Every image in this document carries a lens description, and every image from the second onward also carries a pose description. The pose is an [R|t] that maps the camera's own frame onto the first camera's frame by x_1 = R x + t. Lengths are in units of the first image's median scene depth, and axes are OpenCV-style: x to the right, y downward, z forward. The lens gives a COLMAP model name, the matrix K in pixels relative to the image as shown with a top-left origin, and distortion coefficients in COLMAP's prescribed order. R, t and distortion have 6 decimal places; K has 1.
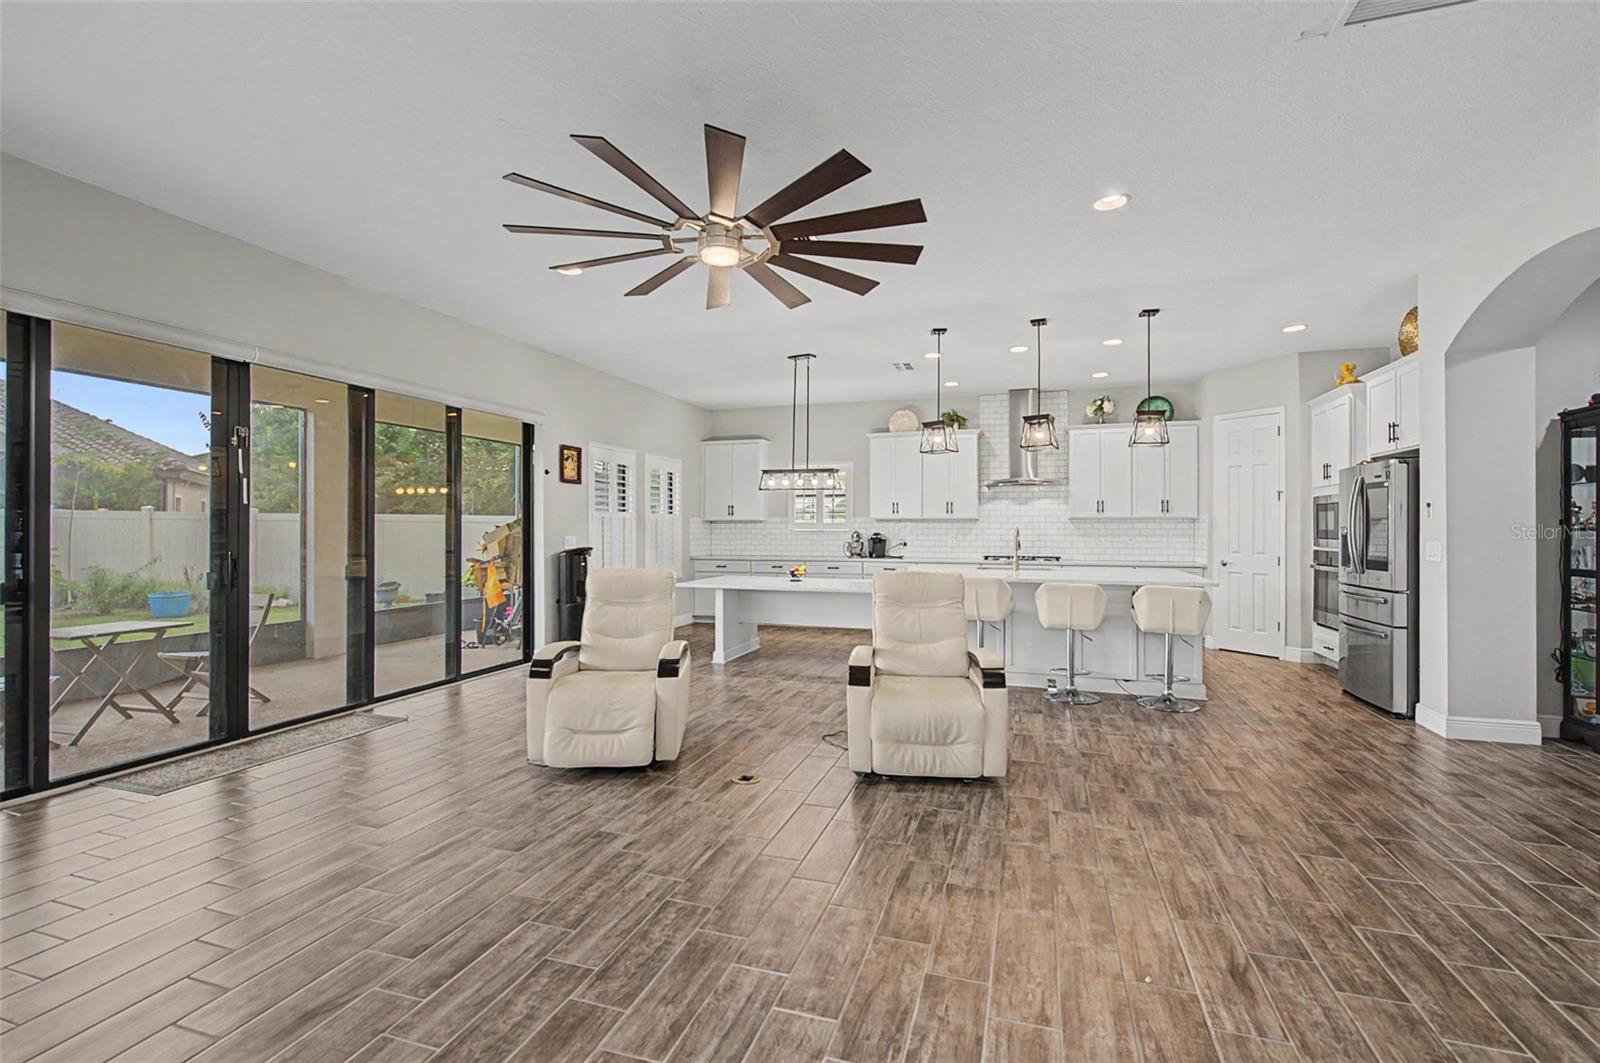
lens RADIAL K [[711.7, 0, 800.9], [0, 711.7, 526.9], [0, 0, 1]] dist [-0.000850, -0.001101]
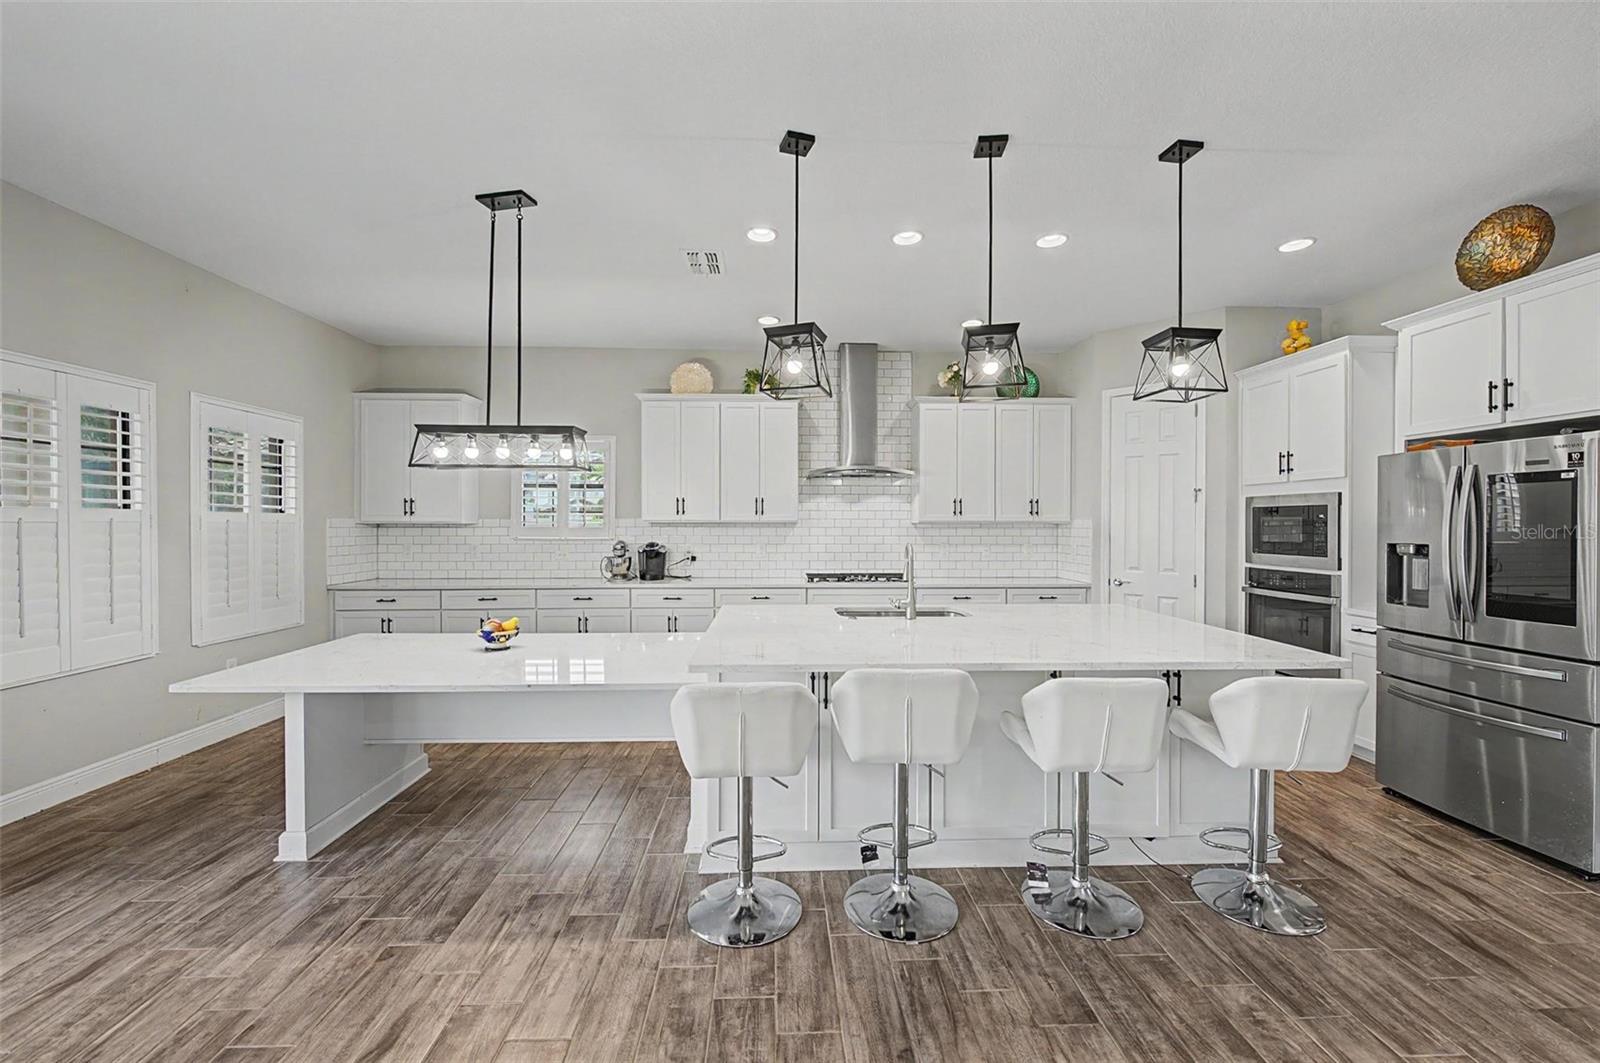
lens RADIAL K [[633.8, 0, 800.2], [0, 633.8, 528.3], [0, 0, 1]] dist [-0.001227, -0.000609]
pose [[0.937671, -0.002145, 0.347518, 0.040319], [-0.001189, 0.999955, 0.009380, -0.014751], [-0.347523, -0.009208, 0.937626, 0.524365]]
